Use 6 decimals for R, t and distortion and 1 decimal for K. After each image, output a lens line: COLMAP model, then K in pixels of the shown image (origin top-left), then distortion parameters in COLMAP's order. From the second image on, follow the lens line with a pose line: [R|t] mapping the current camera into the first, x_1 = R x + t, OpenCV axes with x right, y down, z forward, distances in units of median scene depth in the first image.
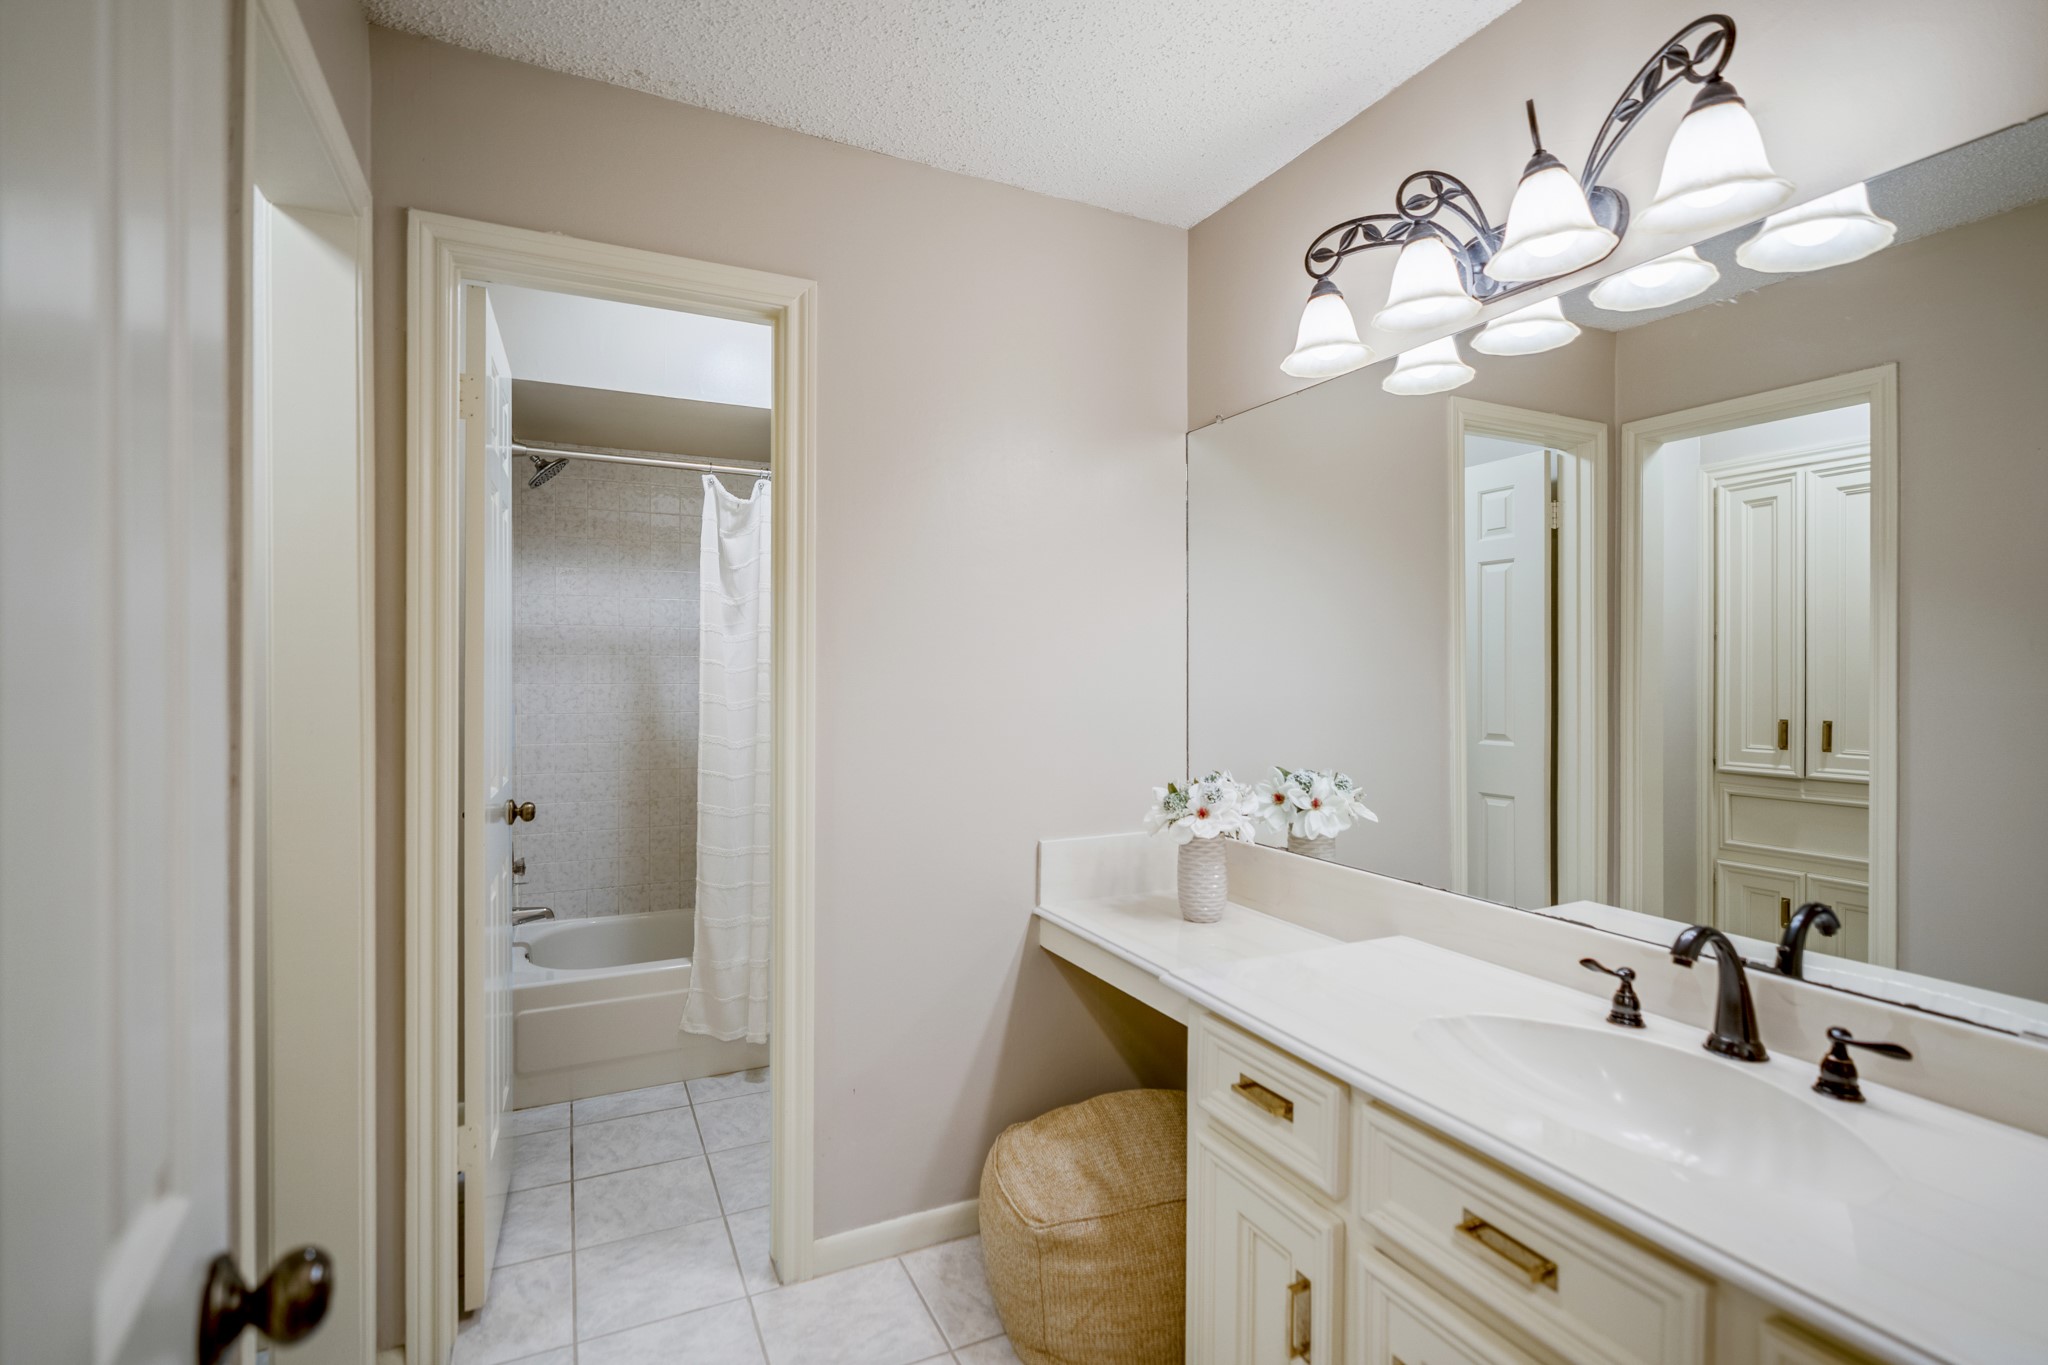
lens RADIAL K [[958.6, 0, 1024.0], [0, 958.6, 682.5], [0, 0, 1]] dist [-0.000183, 0.000123]
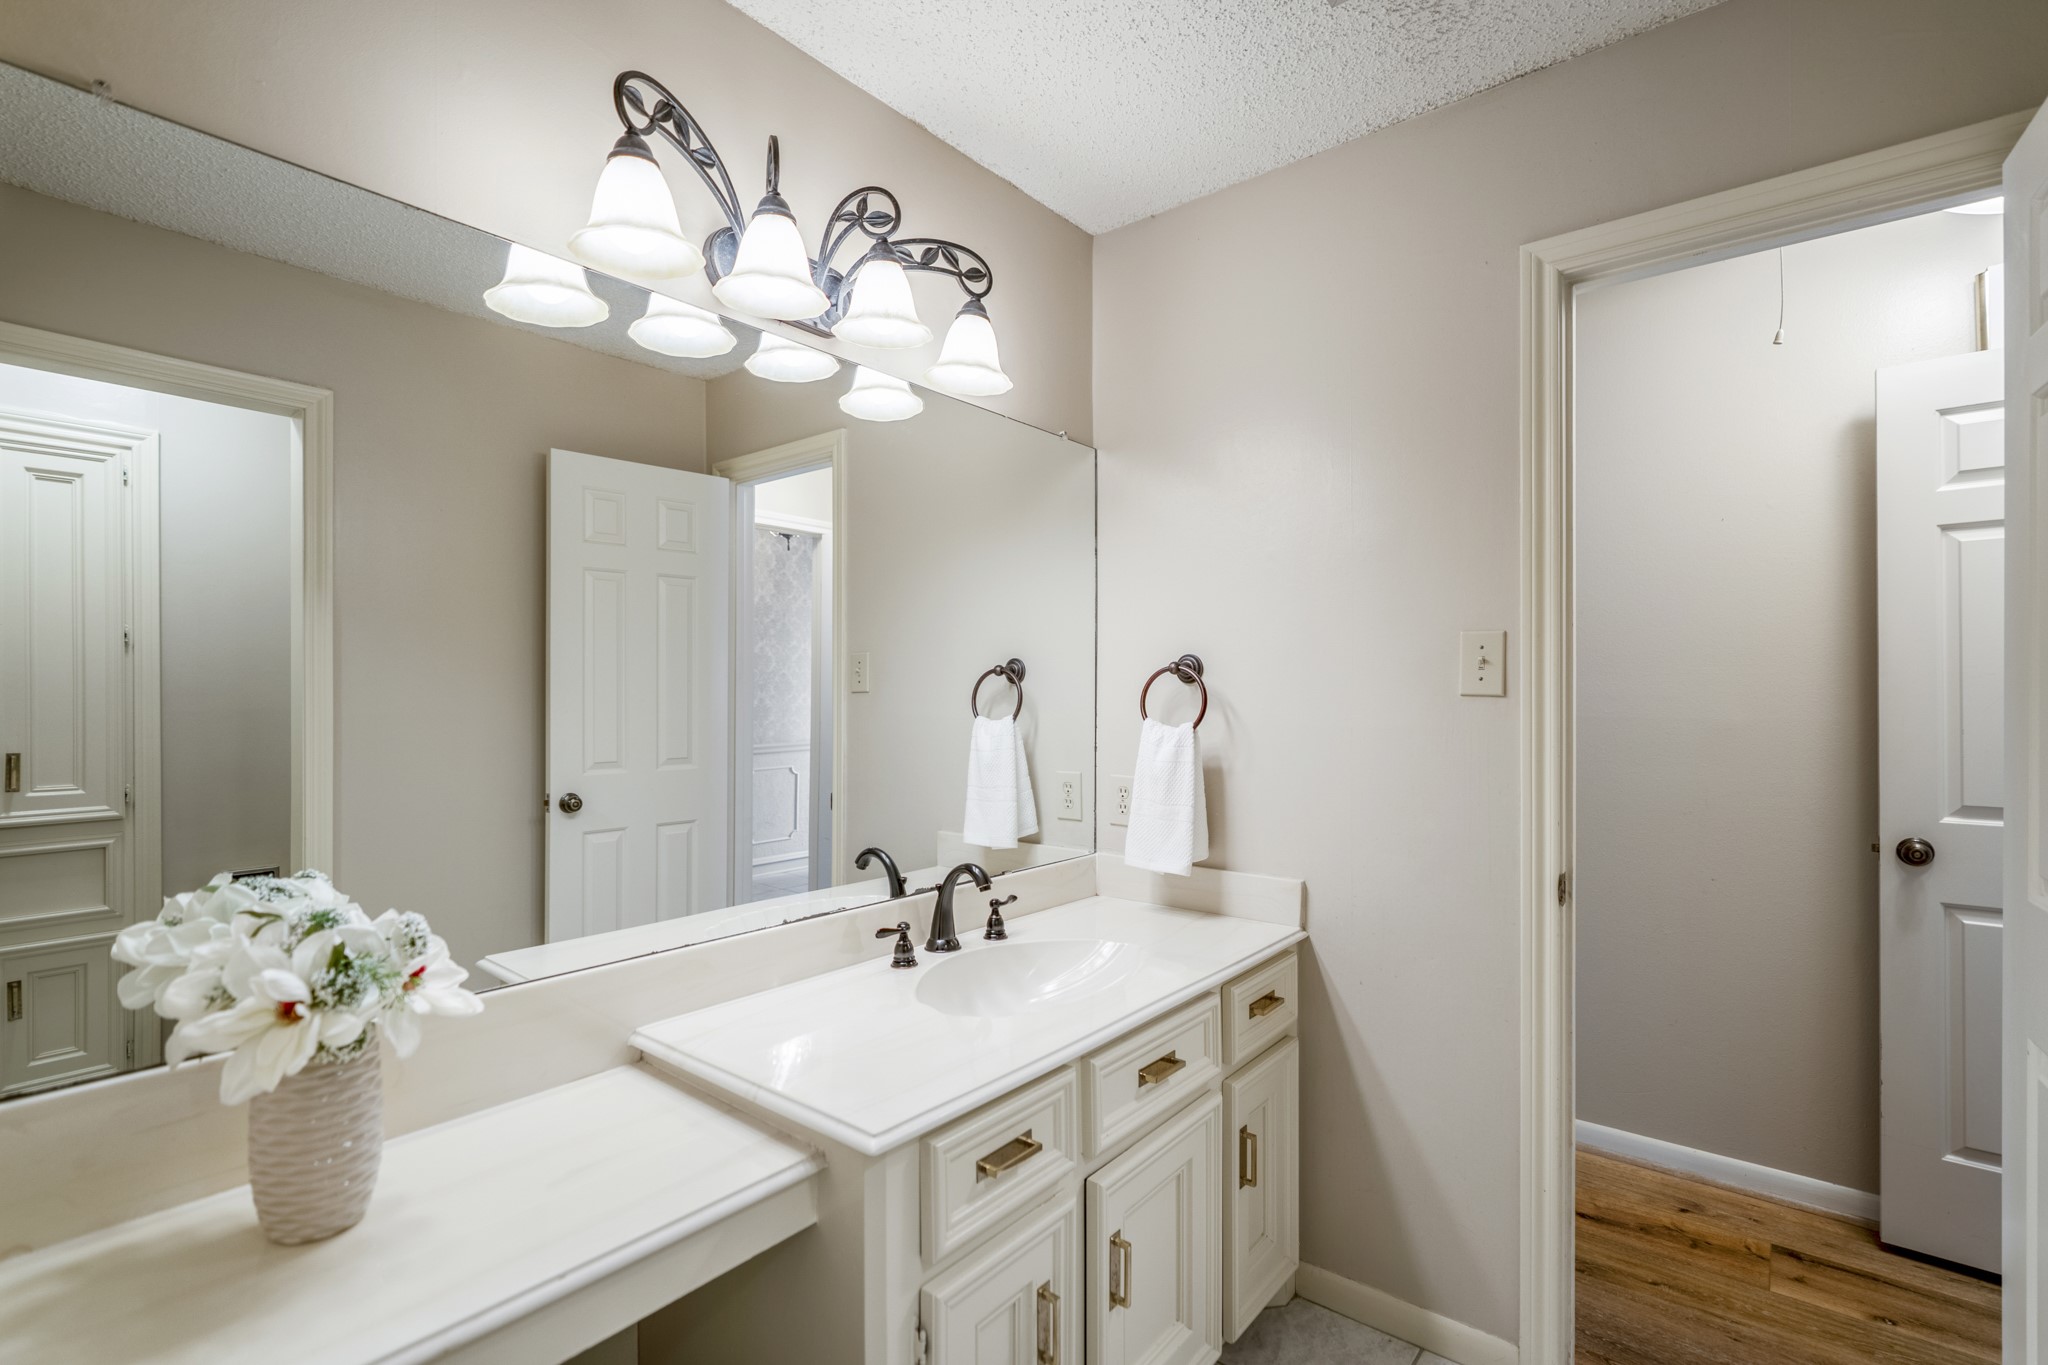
lens RADIAL K [[959.2, 0, 1028.0], [0, 959.2, 688.9], [0, 0, 1]] dist [0.041453, 0.000102]
pose [[-0.427144, -0.004031, 0.904175, -0.603557], [0.008895, 0.999923, 0.008660, -0.025628], [-0.904140, 0.011741, -0.427075, 1.379122]]
